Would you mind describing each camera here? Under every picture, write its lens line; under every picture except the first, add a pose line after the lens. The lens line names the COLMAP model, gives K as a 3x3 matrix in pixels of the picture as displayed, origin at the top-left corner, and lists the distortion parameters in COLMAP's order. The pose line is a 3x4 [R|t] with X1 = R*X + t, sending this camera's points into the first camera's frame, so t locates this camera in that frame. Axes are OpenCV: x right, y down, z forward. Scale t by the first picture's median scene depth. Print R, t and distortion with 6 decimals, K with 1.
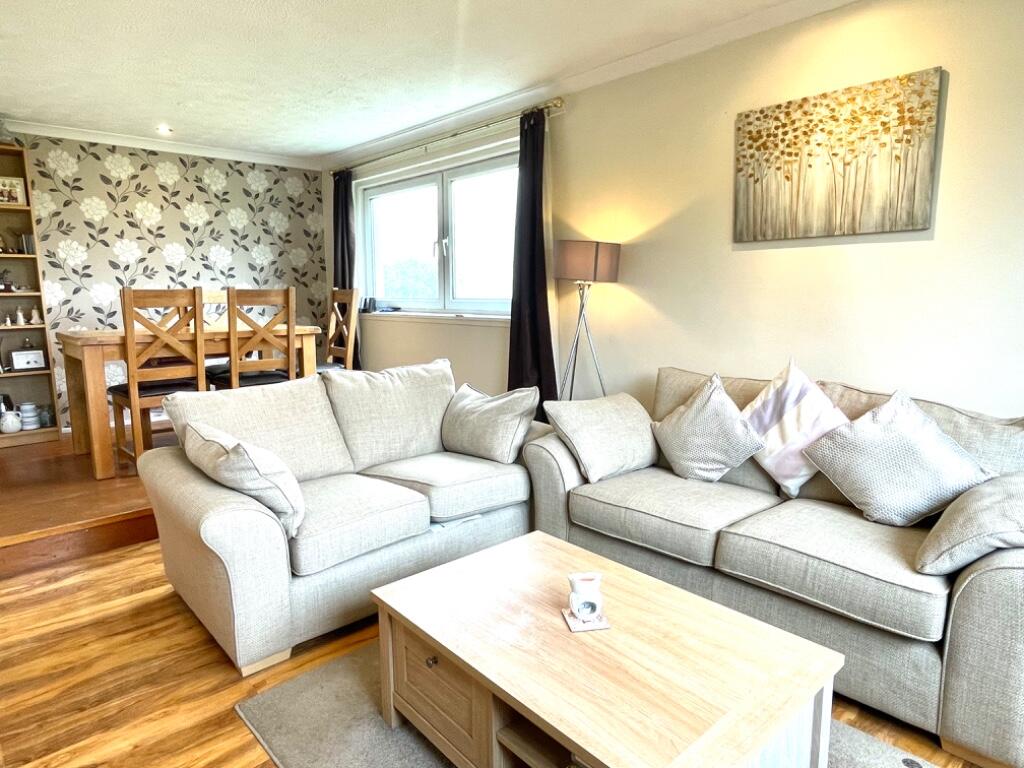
lens RADIAL K [[610.5, 0, 507.9], [0, 610.5, 381.4], [0, 0, 1]] dist [-0.001775, -0.001430]
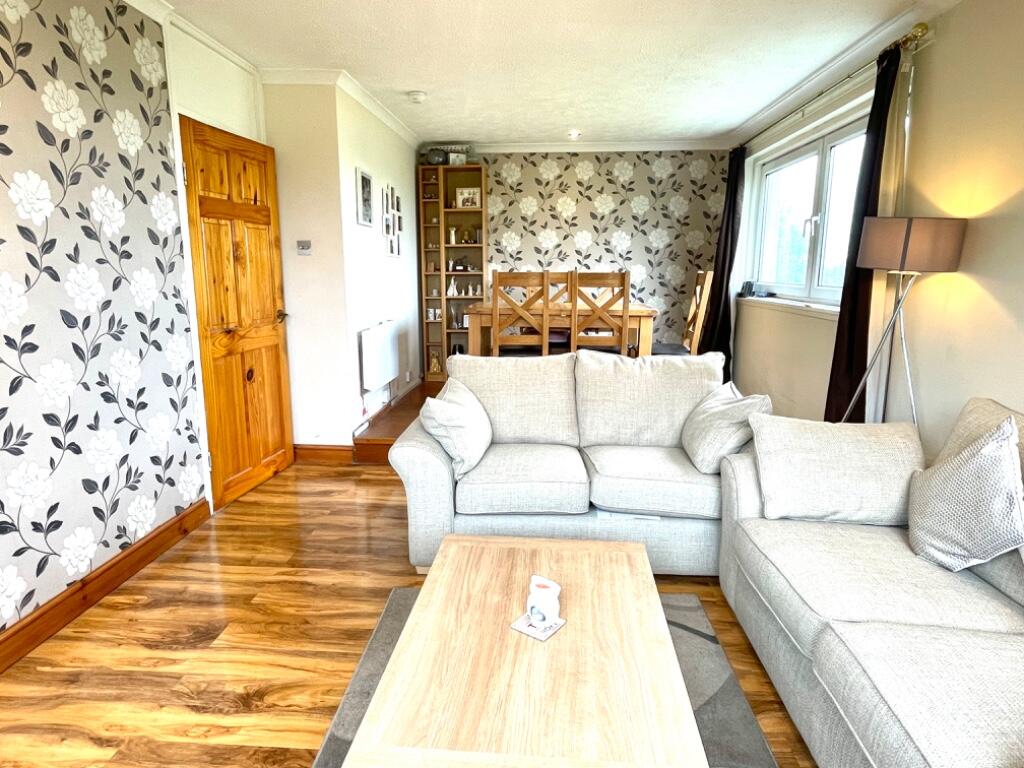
lens RADIAL K [[610.5, 0, 509.0], [0, 610.5, 384.0], [0, 0, 1]] dist [-0.001775, -0.001430]
pose [[0.691108, 0.144272, -0.708205, 0.407492], [-0.114626, 0.989352, 0.089687, -0.043305], [0.713604, 0.019196, 0.700287, 0.148336]]
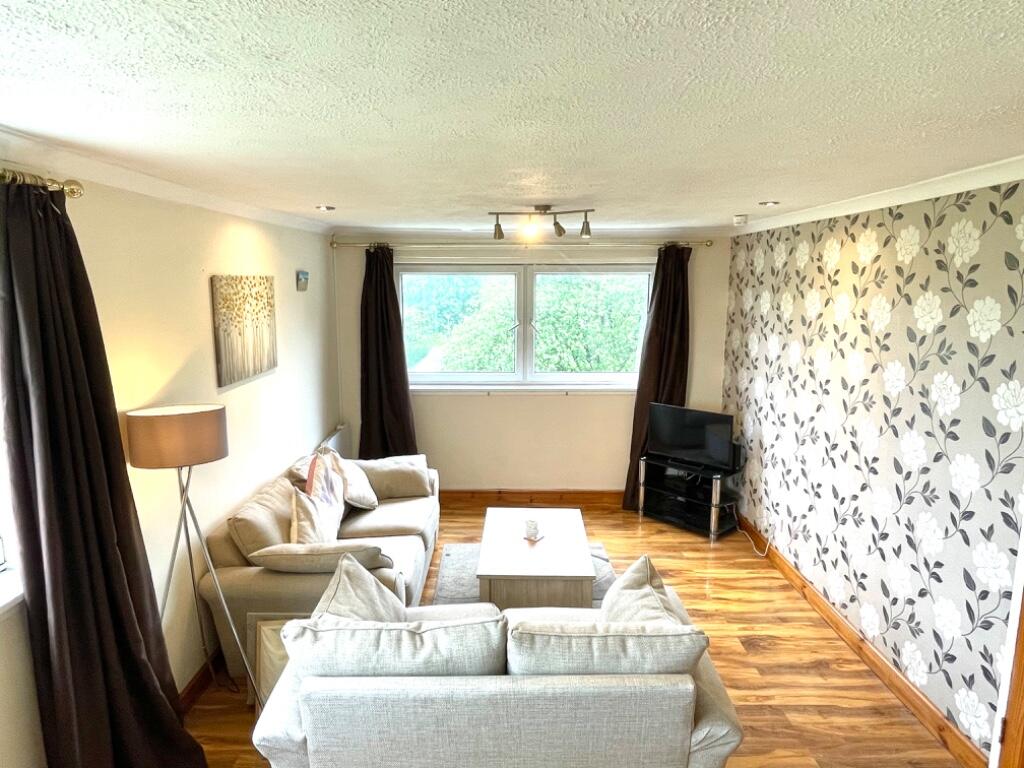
lens RADIAL K [[610.5, 0, 512.0], [0, 610.5, 384.6], [0, 0, 1]] dist [-0.001775, -0.001430]
pose [[-0.739834, -0.101769, 0.665048, -0.769000], [0.105100, 0.958875, 0.263651, -0.477543], [-0.664529, 0.264954, -0.698713, 1.448888]]
